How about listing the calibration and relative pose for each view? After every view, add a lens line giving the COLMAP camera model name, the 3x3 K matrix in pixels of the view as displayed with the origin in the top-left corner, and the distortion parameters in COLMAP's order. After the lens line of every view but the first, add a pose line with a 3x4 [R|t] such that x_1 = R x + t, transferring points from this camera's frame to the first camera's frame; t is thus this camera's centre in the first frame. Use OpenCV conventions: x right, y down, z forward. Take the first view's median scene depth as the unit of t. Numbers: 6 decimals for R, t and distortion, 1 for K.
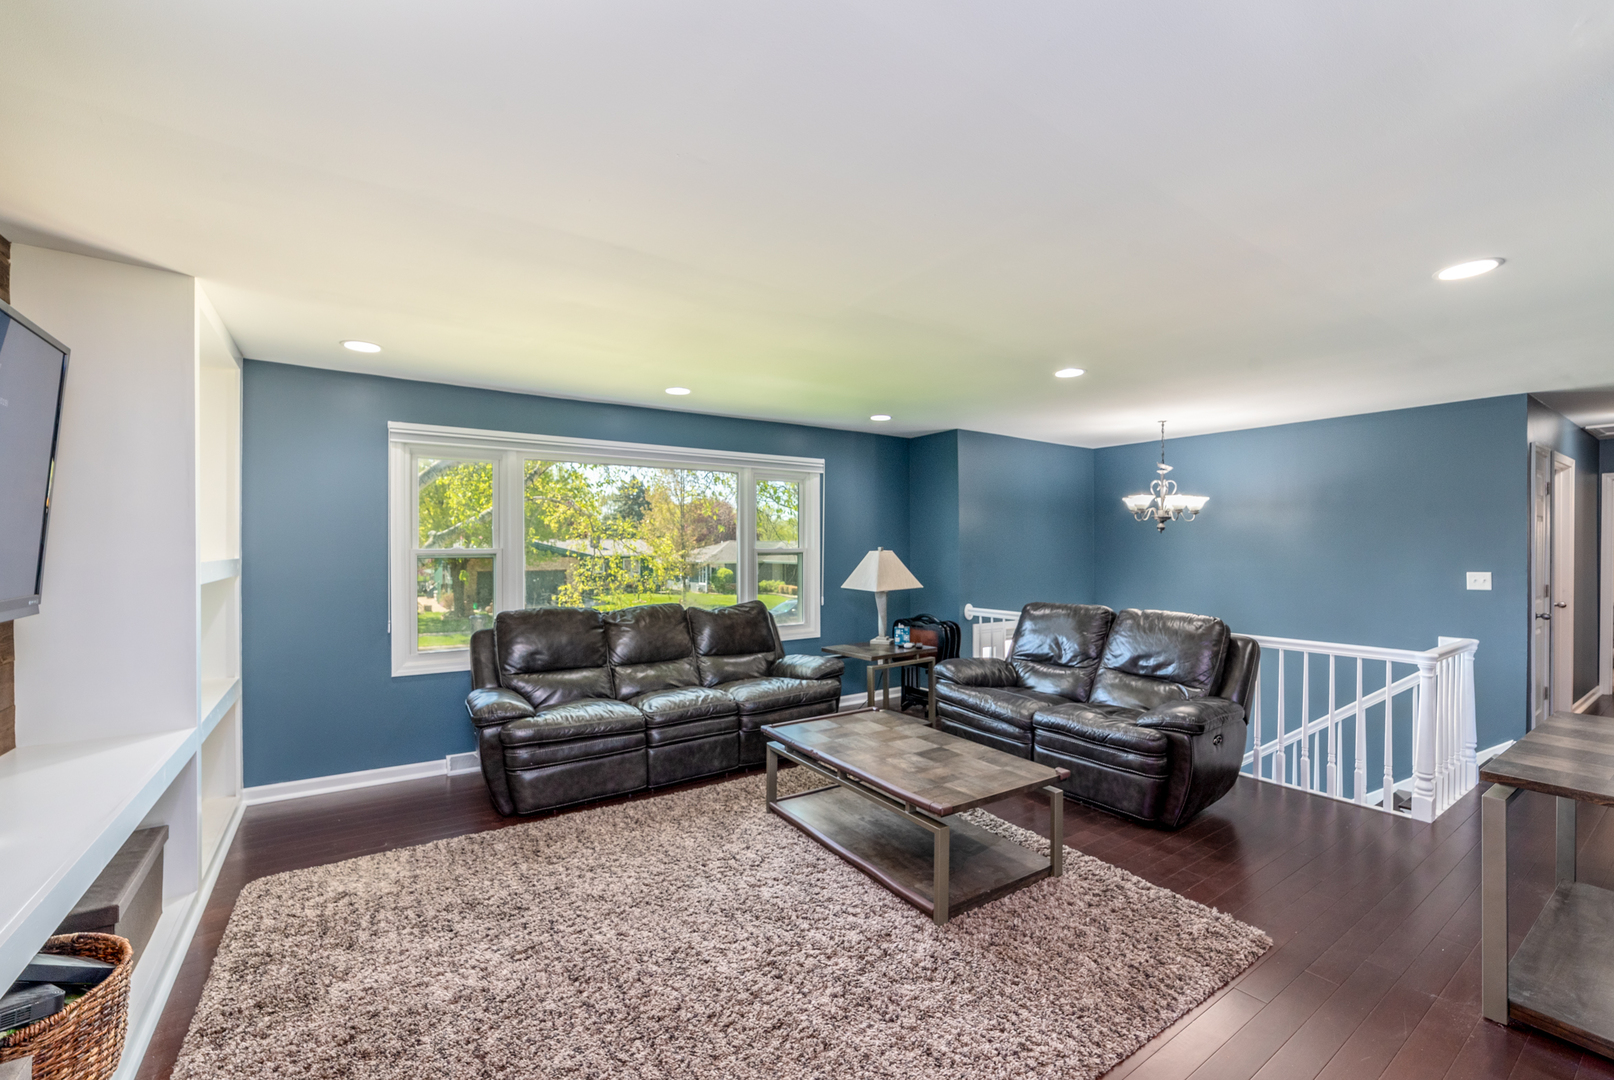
lens RADIAL K [[663.7, 0, 811.9], [0, 663.7, 544.0], [0, 0, 1]] dist [-0.009710, 0.000282]
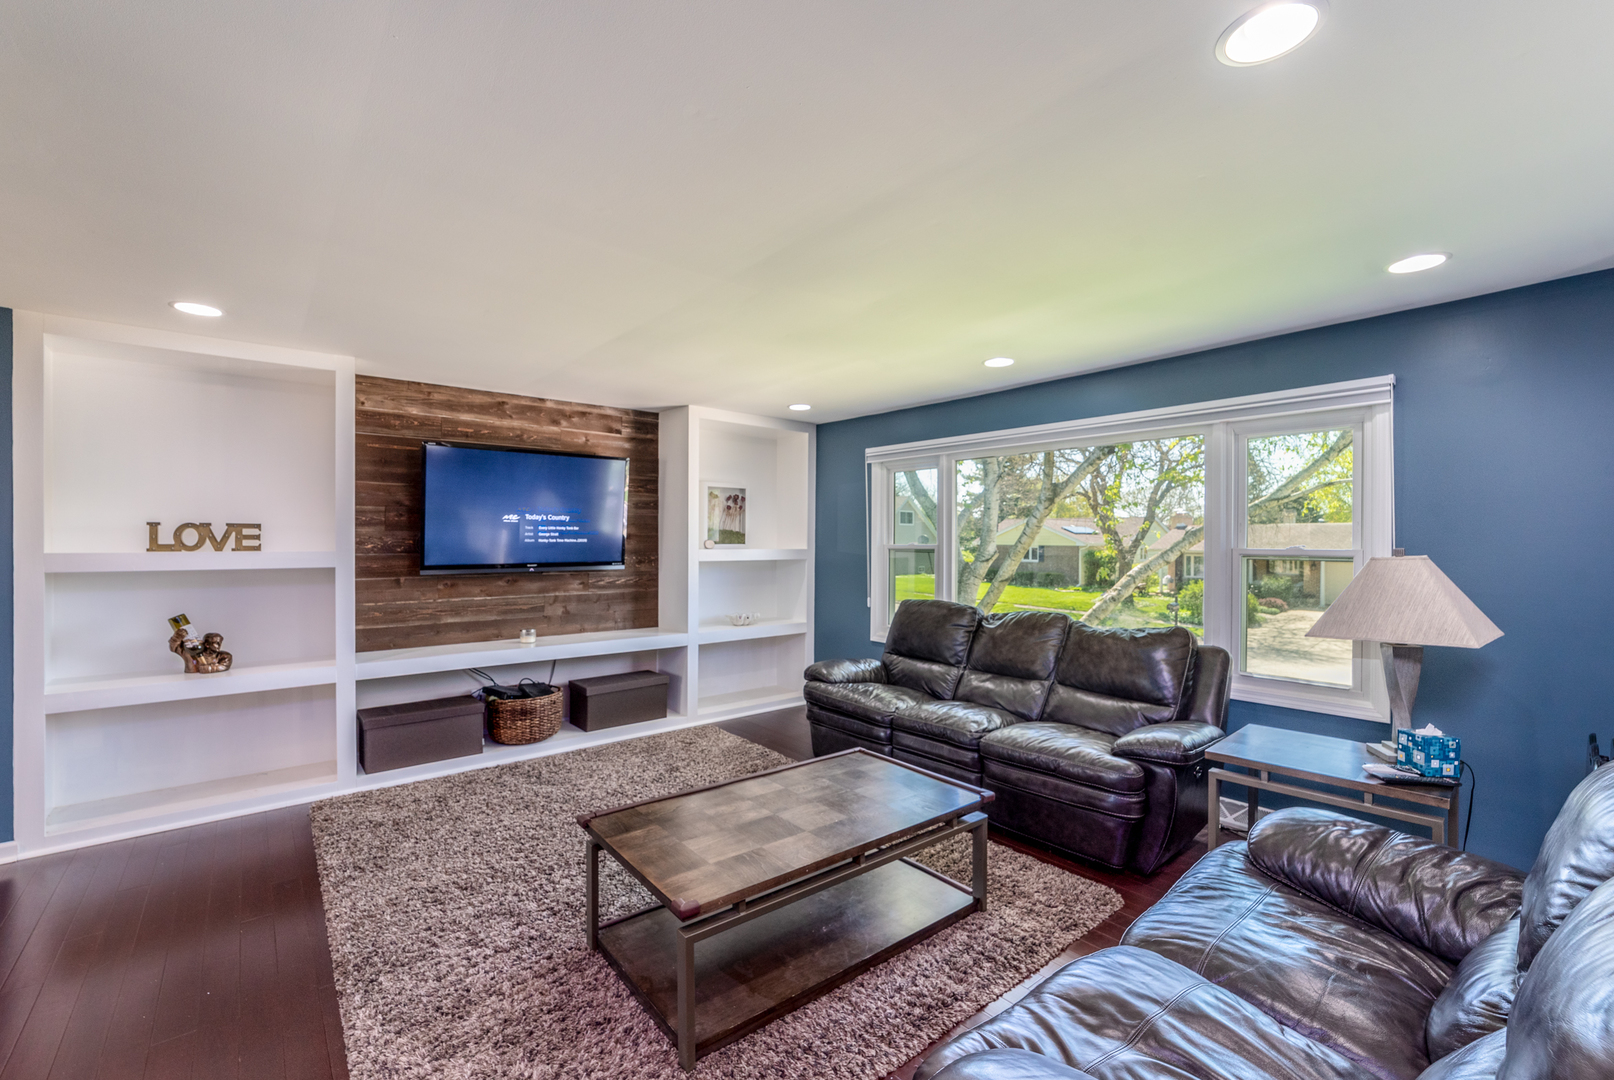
lens RADIAL K [[700.9, 0, 813.8], [0, 700.9, 539.5], [0, 0, 1]] dist [-0.005669, -0.000277]
pose [[0.090914, 0.002956, -0.995854, 1.001581], [0.003161, 0.999990, 0.003256, -0.008598], [0.995854, -0.003444, 0.090904, 1.002451]]
